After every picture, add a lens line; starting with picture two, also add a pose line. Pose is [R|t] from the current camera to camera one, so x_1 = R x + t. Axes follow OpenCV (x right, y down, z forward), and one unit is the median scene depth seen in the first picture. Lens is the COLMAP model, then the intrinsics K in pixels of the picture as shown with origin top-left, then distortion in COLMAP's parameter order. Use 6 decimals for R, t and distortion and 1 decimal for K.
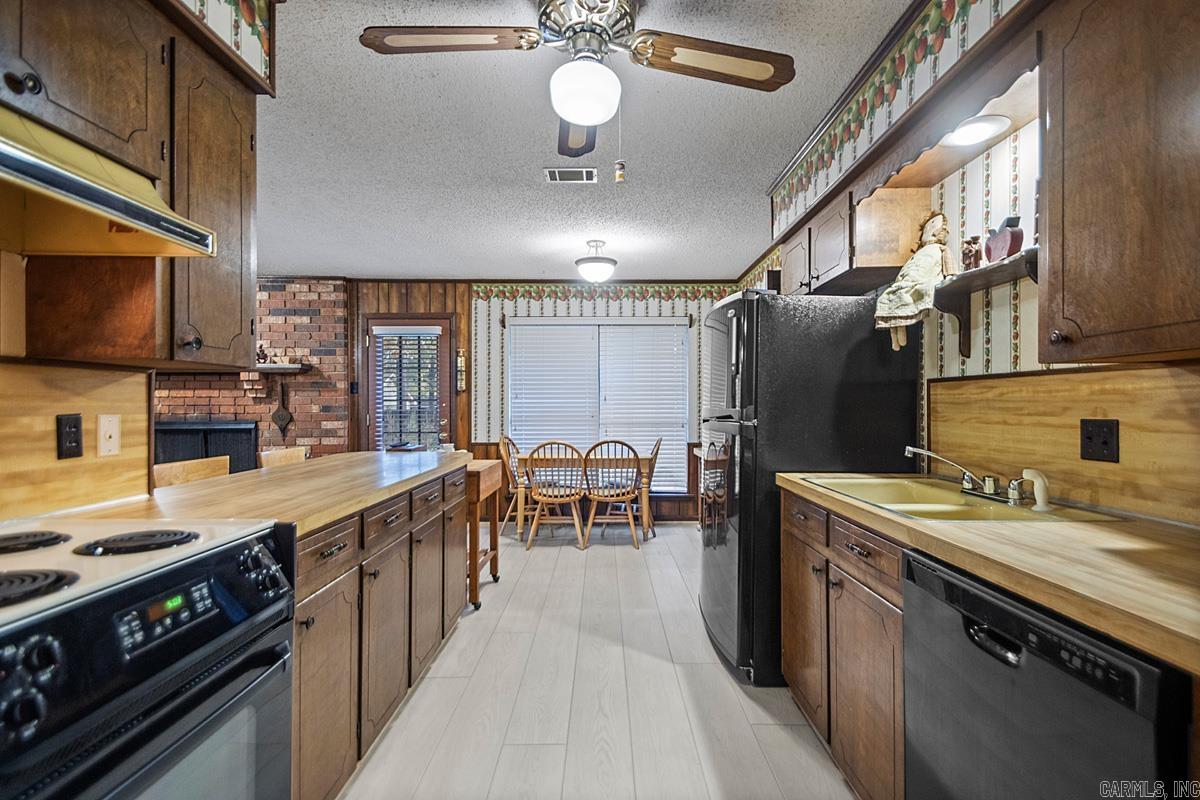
lens RADIAL K [[532.0, 0, 614.9], [0, 532.0, 404.5], [0, 0, 1]] dist [-0.003342, -0.000516]
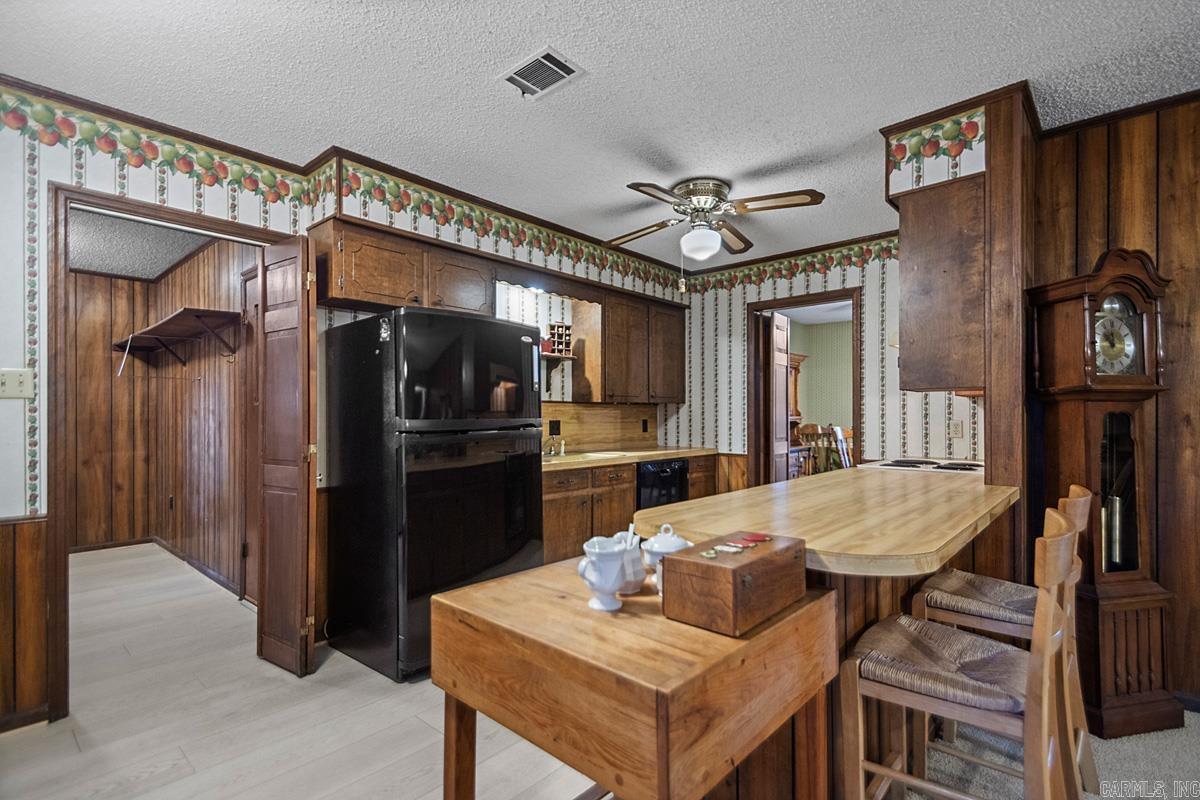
lens RADIAL K [[553.1, 0, 605.7], [0, 553.1, 414.7], [0, 0, 1]] dist [0.022051, -0.009336]
pose [[-0.719778, 0.000238, 0.694204, -0.352764], [0.000652, 1.000000, 0.000334, -0.000348], [-0.694204, 0.000693, -0.719778, 0.805076]]
